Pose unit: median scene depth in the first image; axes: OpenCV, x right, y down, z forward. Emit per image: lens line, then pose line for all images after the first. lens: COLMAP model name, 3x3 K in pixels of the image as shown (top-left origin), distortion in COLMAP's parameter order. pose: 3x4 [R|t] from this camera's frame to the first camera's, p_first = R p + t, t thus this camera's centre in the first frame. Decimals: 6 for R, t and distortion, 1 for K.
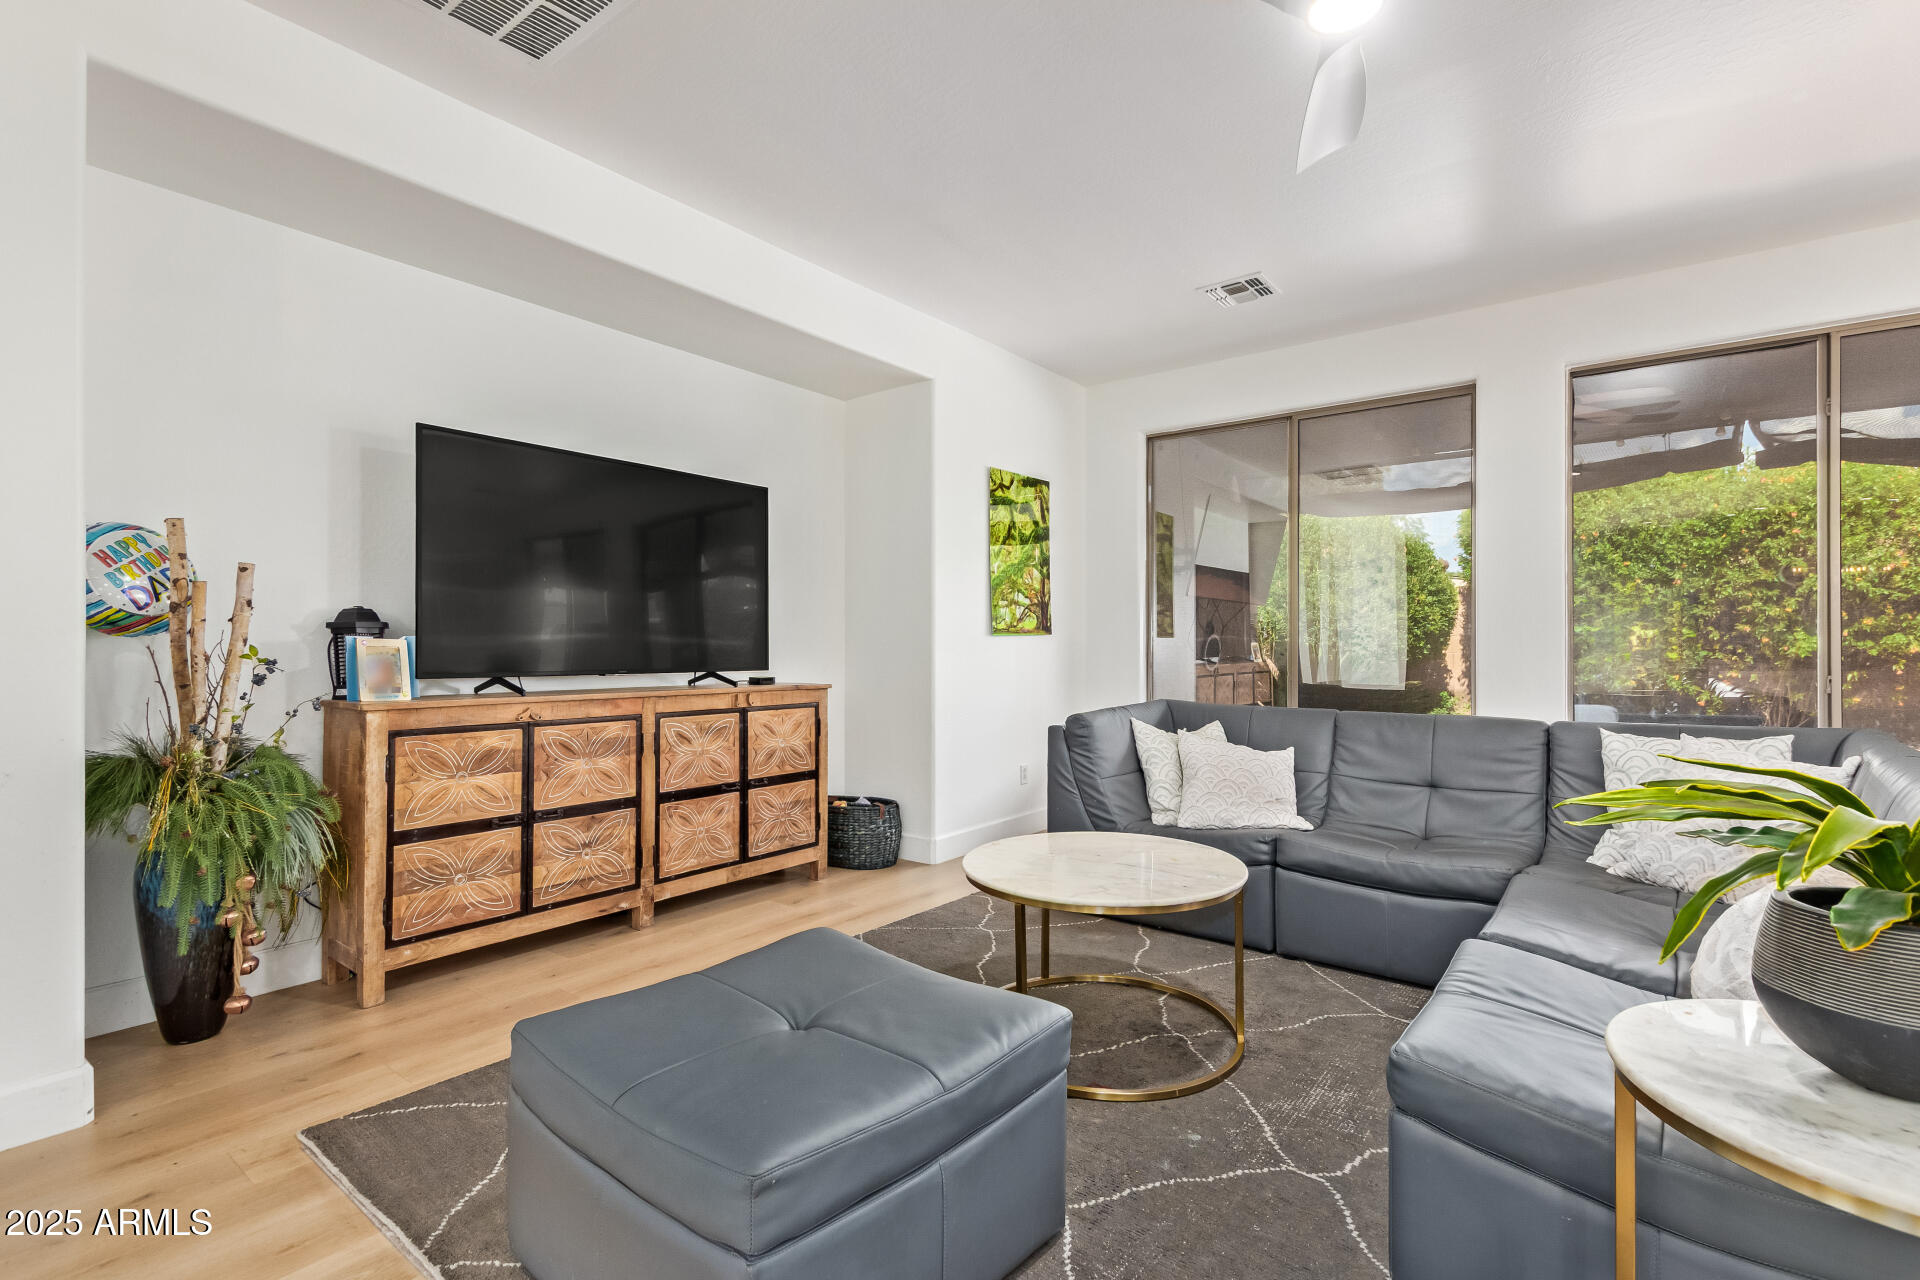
lens RADIAL K [[883.9, 0, 966.5], [0, 883.9, 641.8], [0, 0, 1]] dist [0.012168, -0.002746]
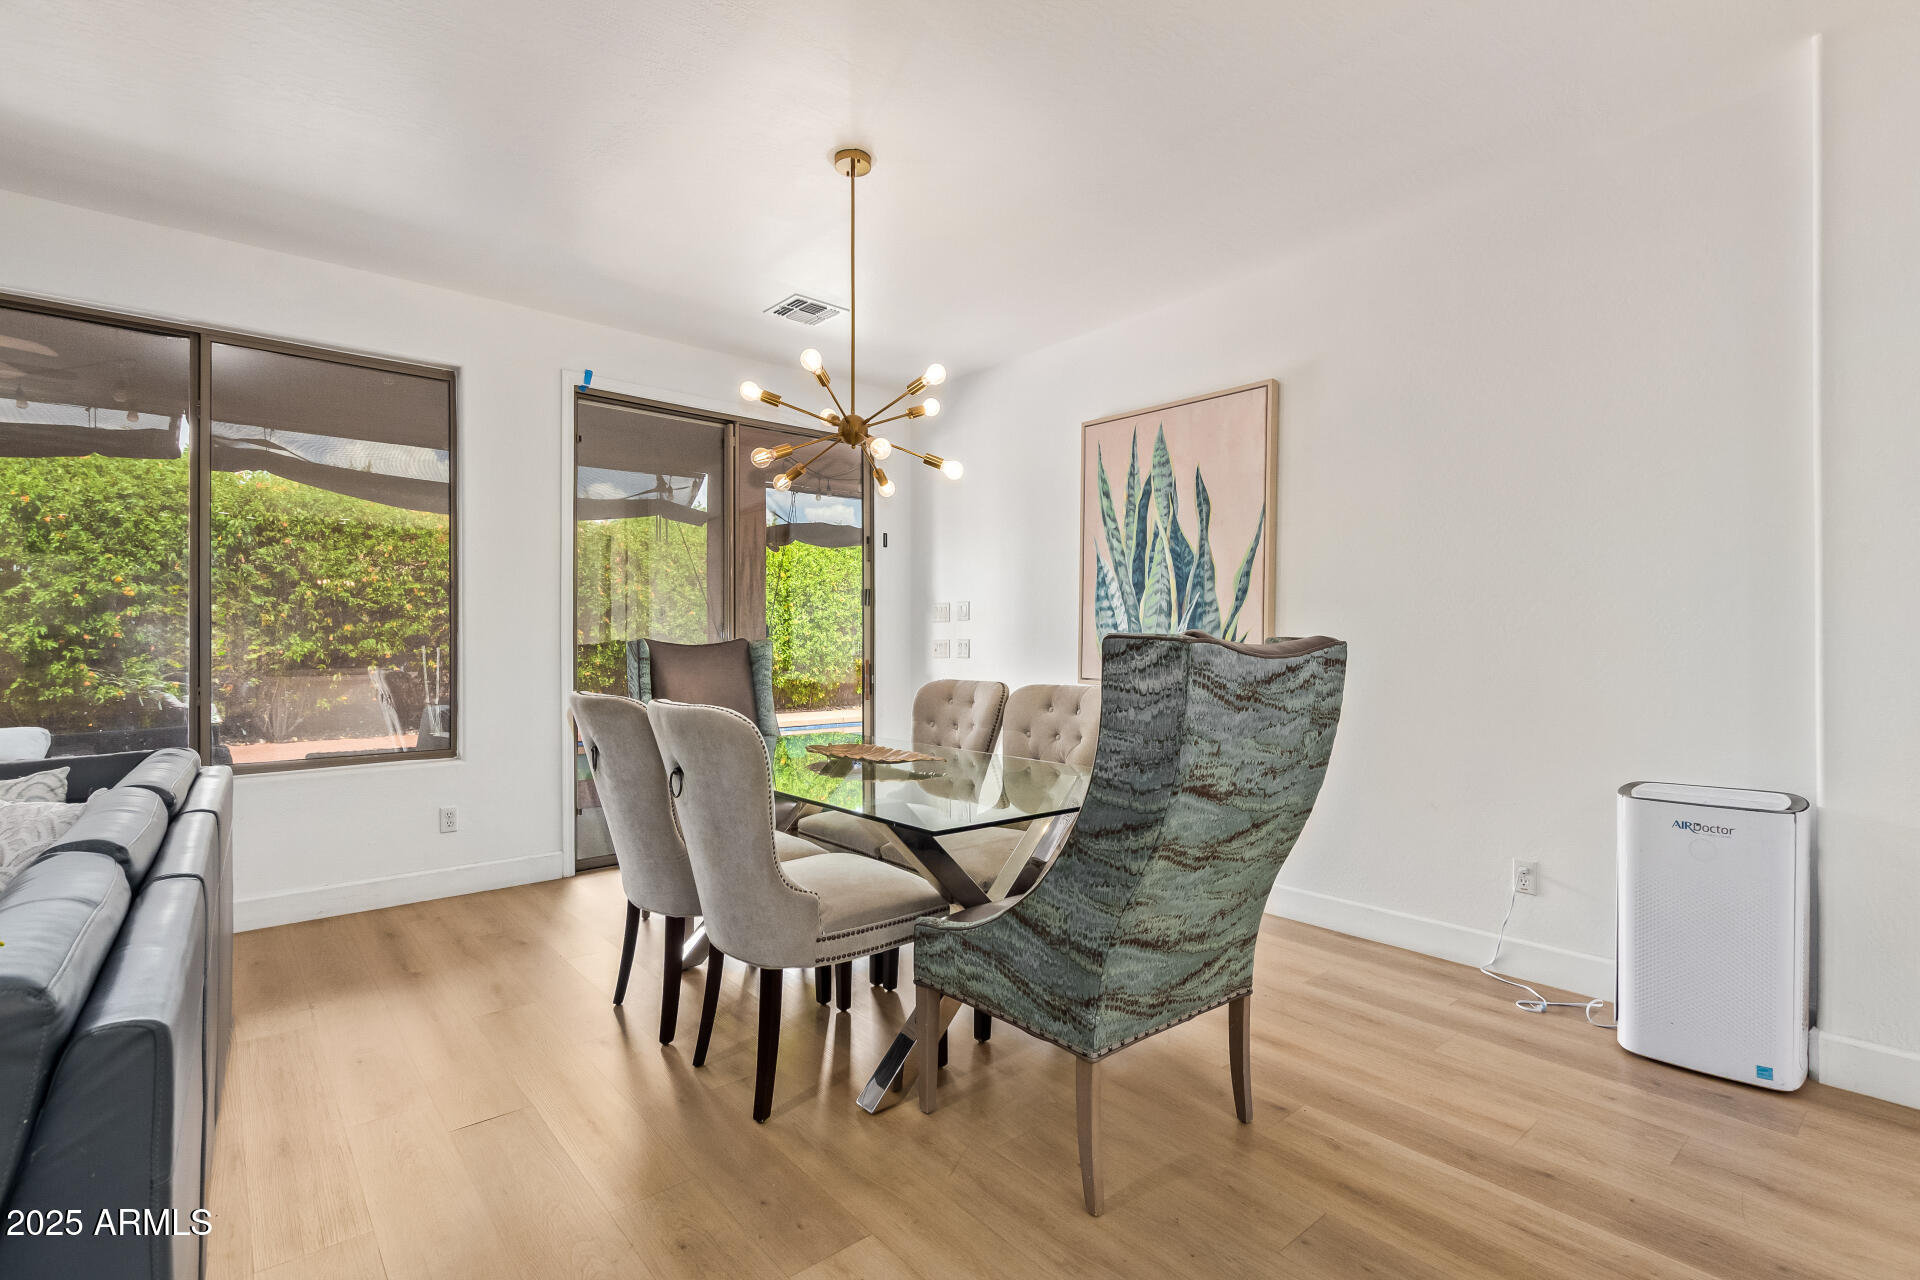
lens RADIAL K [[883.9, 0, 968.2], [0, 883.9, 641.5], [0, 0, 1]] dist [0.012168, -0.002746]
pose [[0.214985, 0.000950, 0.976617, 0.207582], [-0.000654, 0.999999, -0.000829, -0.011654], [-0.976617, -0.000461, 0.214985, -0.024442]]
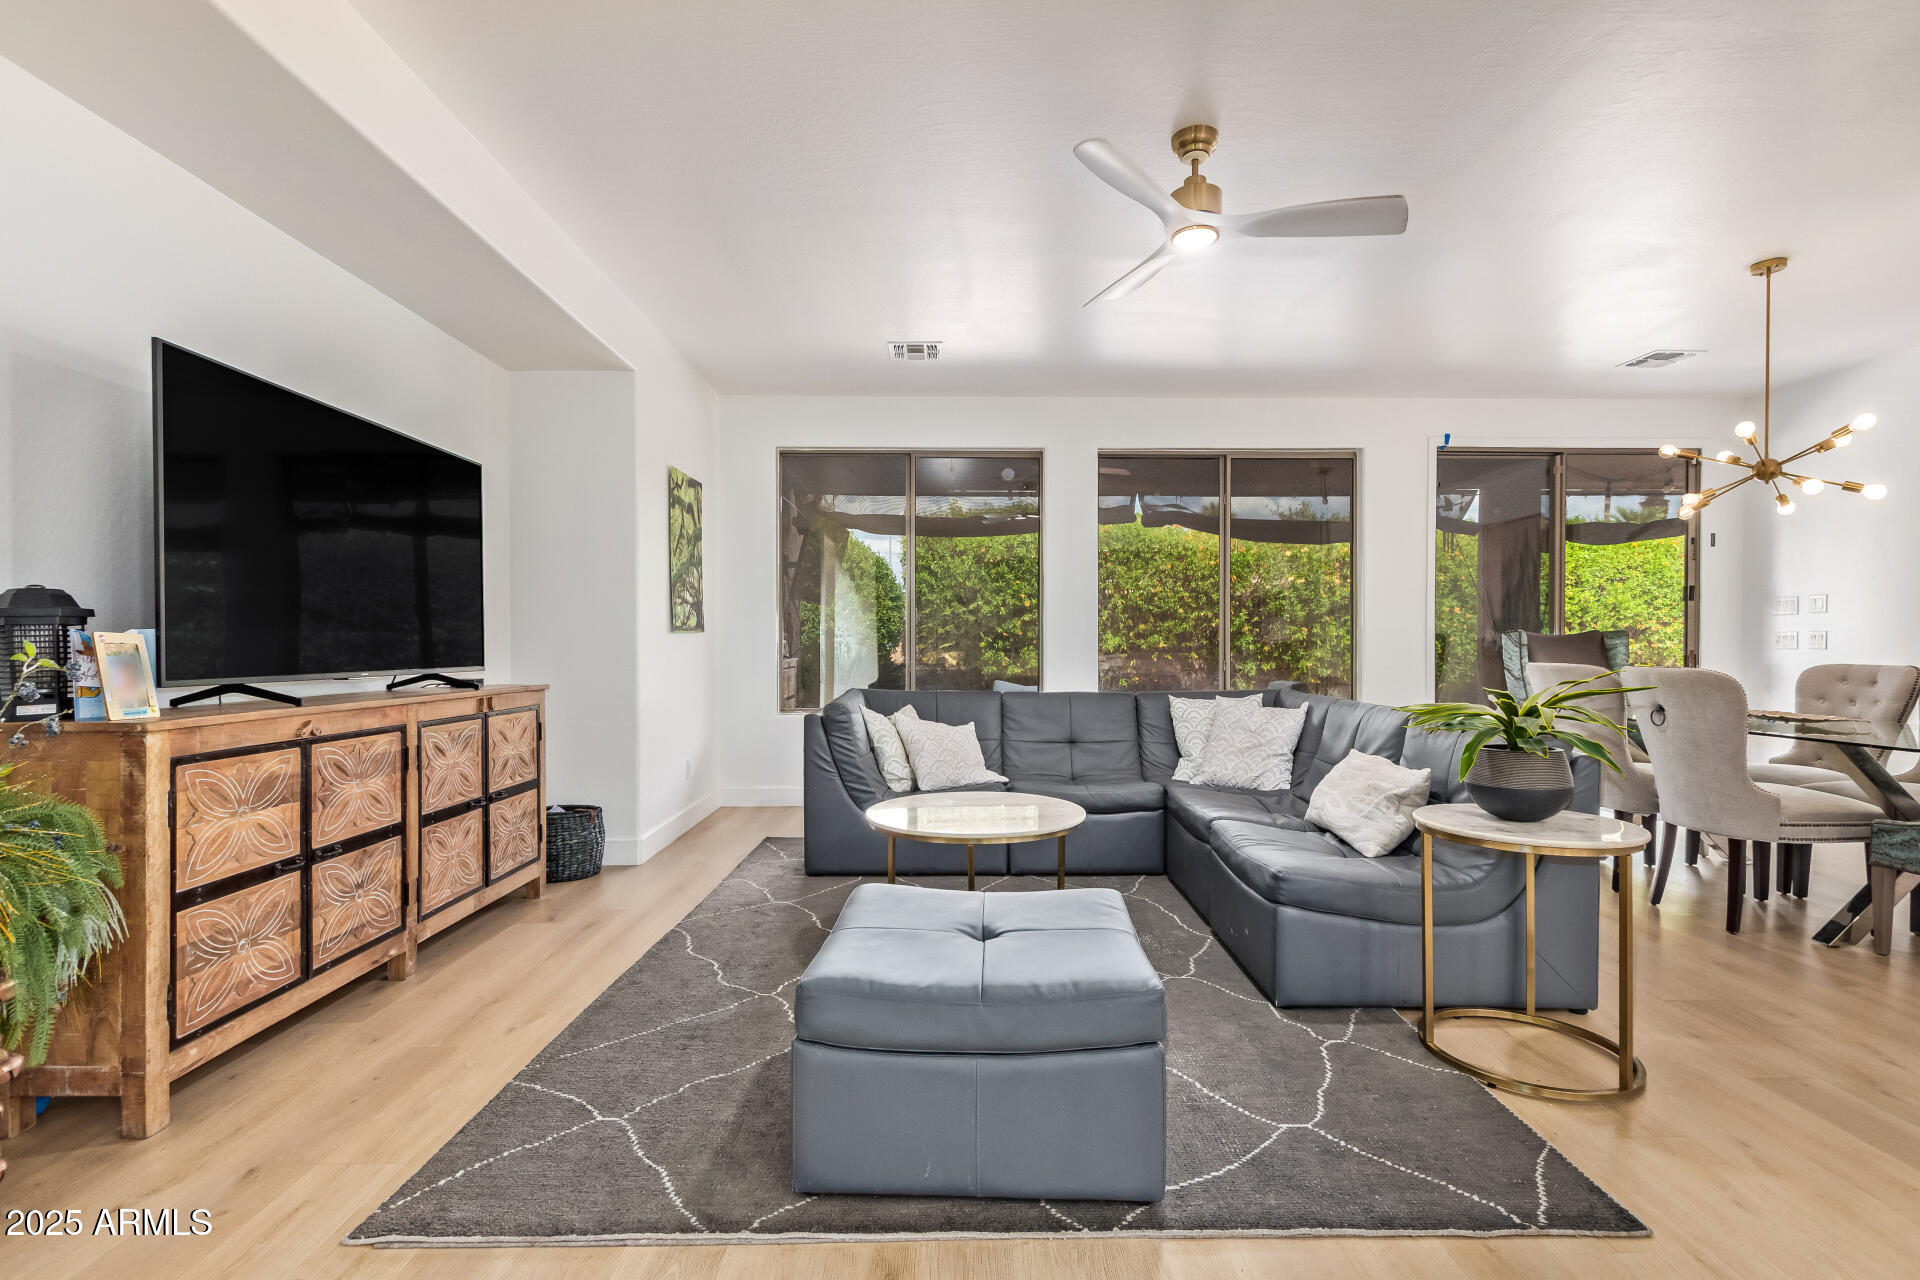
lens RADIAL K [[883.9, 0, 955.5], [0, 883.9, 643.5], [0, 0, 1]] dist [0.012168, -0.002746]
pose [[0.786418, -0.001715, 0.617692, -0.469062], [-0.000819, 0.999992, 0.003819, 0.001209], [-0.617694, -0.003510, 0.786410, 0.009557]]
